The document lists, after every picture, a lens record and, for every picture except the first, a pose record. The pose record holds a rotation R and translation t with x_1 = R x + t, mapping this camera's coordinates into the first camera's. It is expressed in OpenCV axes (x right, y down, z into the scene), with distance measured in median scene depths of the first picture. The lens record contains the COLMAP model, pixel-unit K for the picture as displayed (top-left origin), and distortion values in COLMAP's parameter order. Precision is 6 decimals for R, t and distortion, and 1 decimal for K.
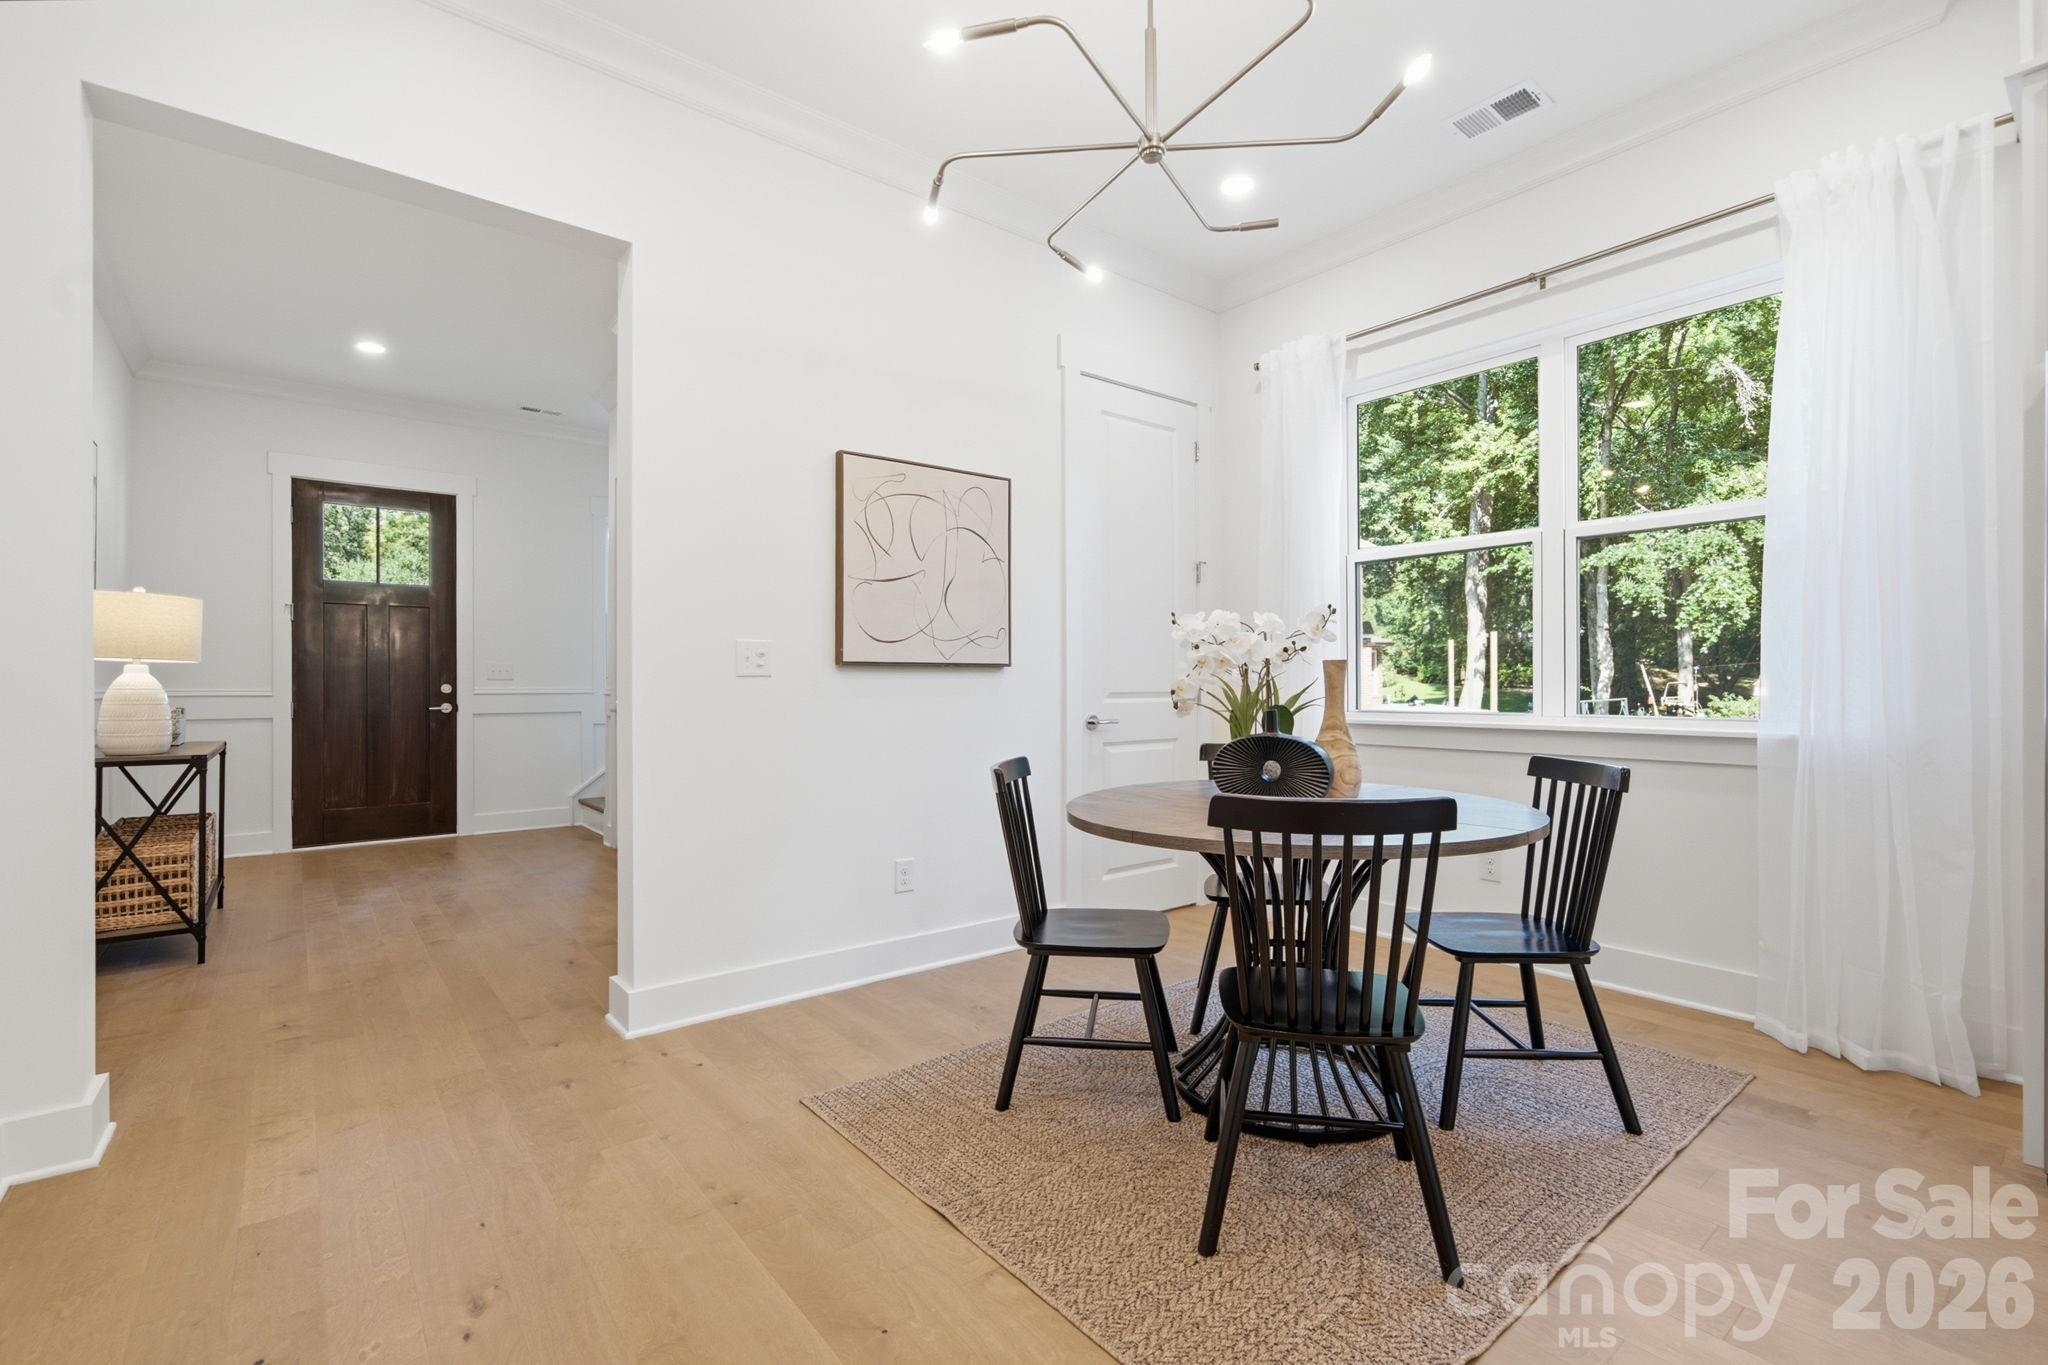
lens RADIAL K [[869.8, 0, 1034.6], [0, 869.8, 677.7], [0, 0, 1]] dist [-0.012611, -0.000057]
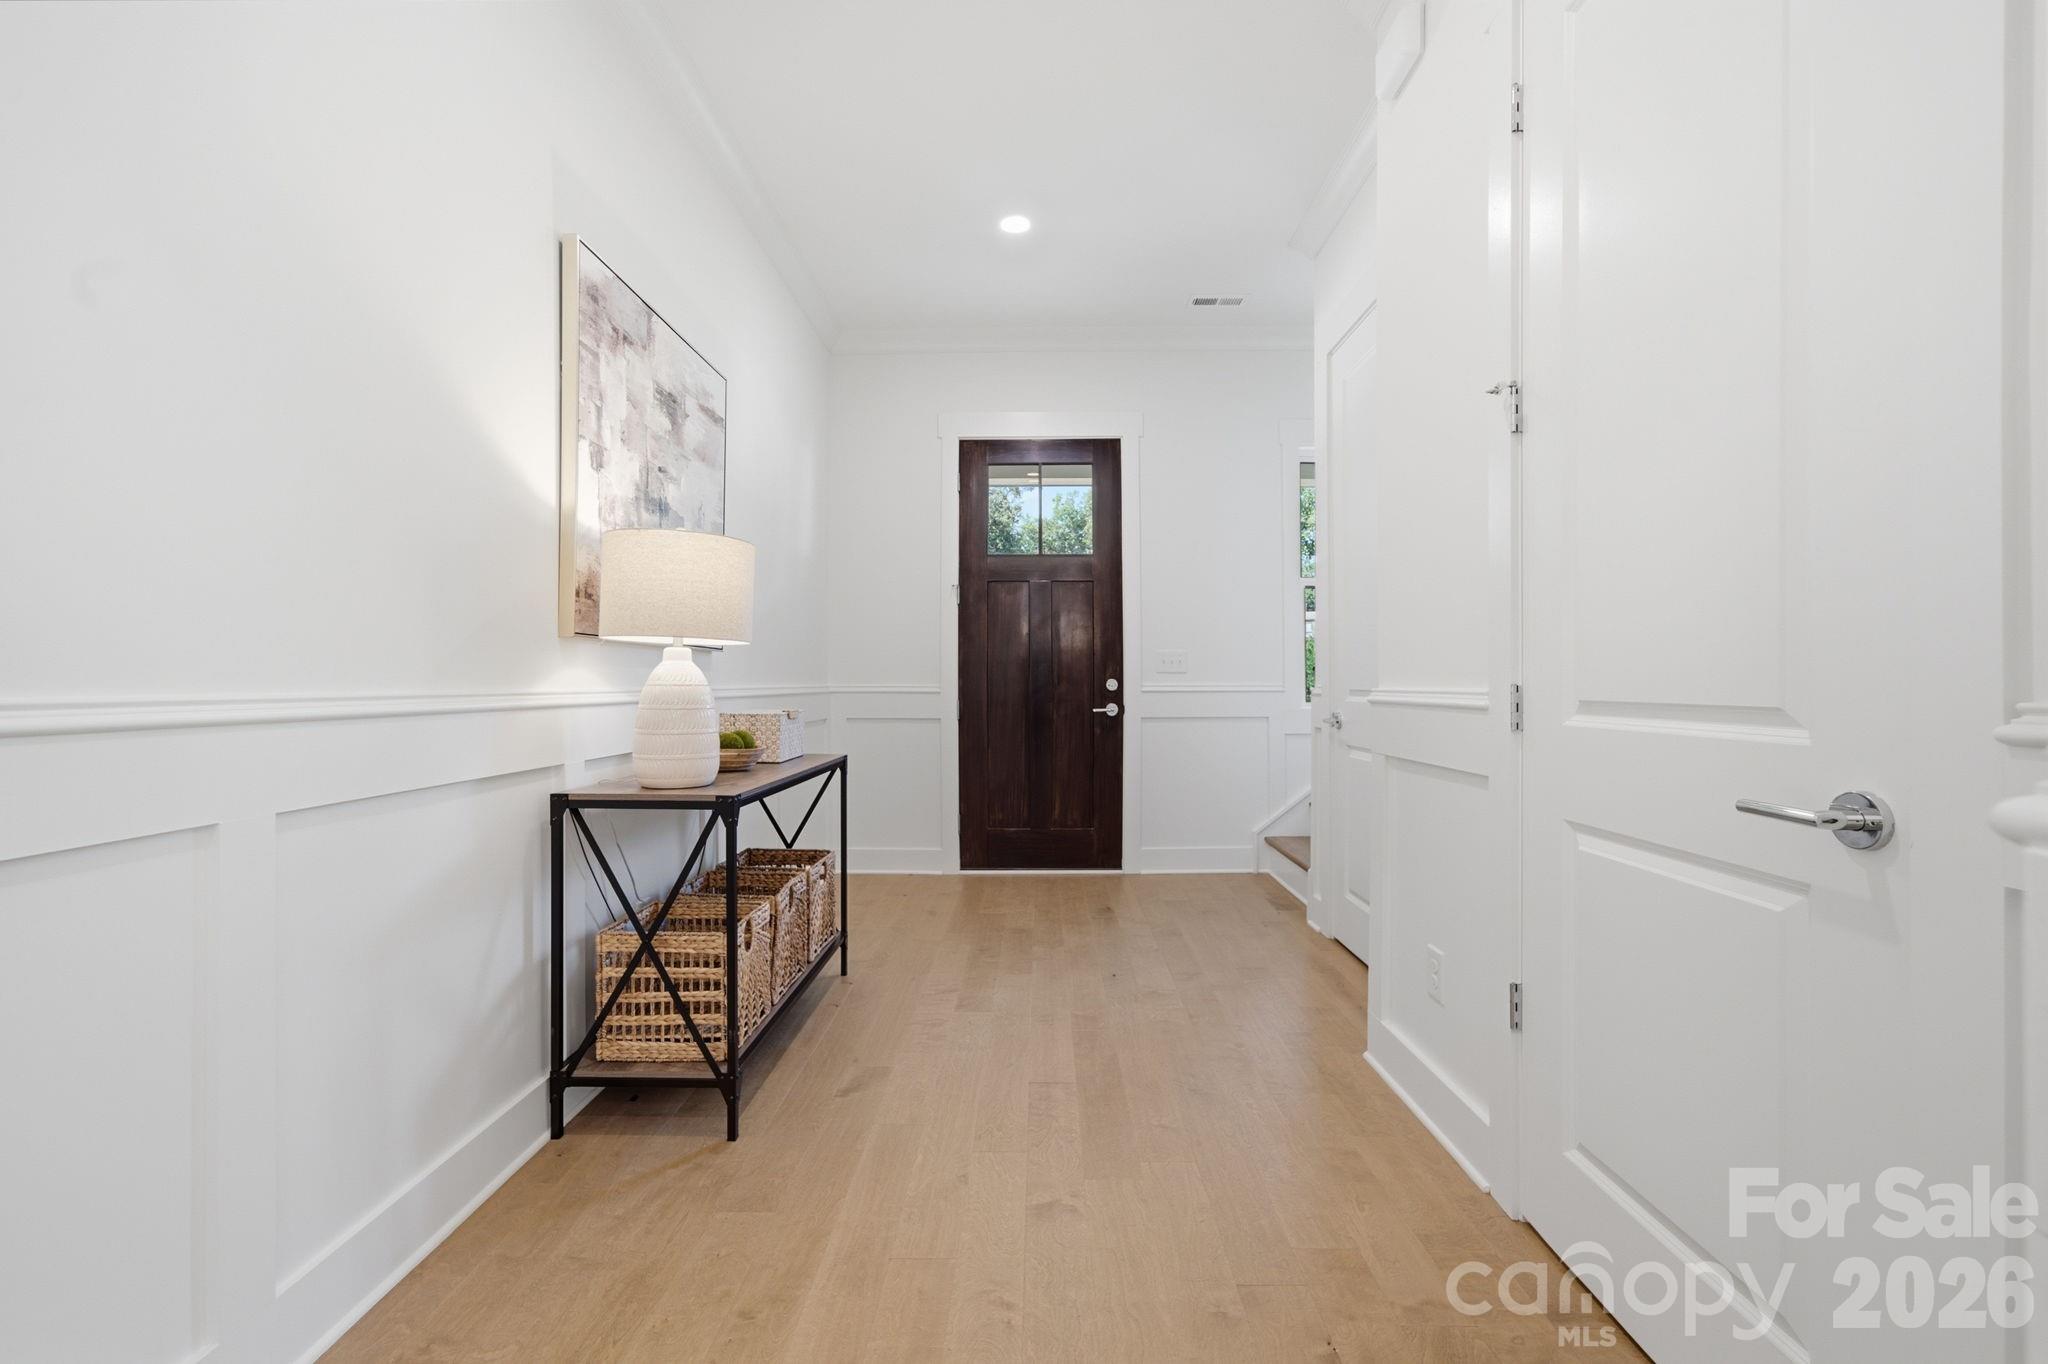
lens RADIAL K [[869.8, 0, 1034.6], [0, 869.8, 677.2], [0, 0, 1]] dist [-0.012611, -0.000057]
pose [[0.757410, -0.001257, -0.652939, -0.223133], [0.002758, 0.999995, 0.001275, 0.004503], [0.652934, -0.002766, 0.757410, 0.366036]]
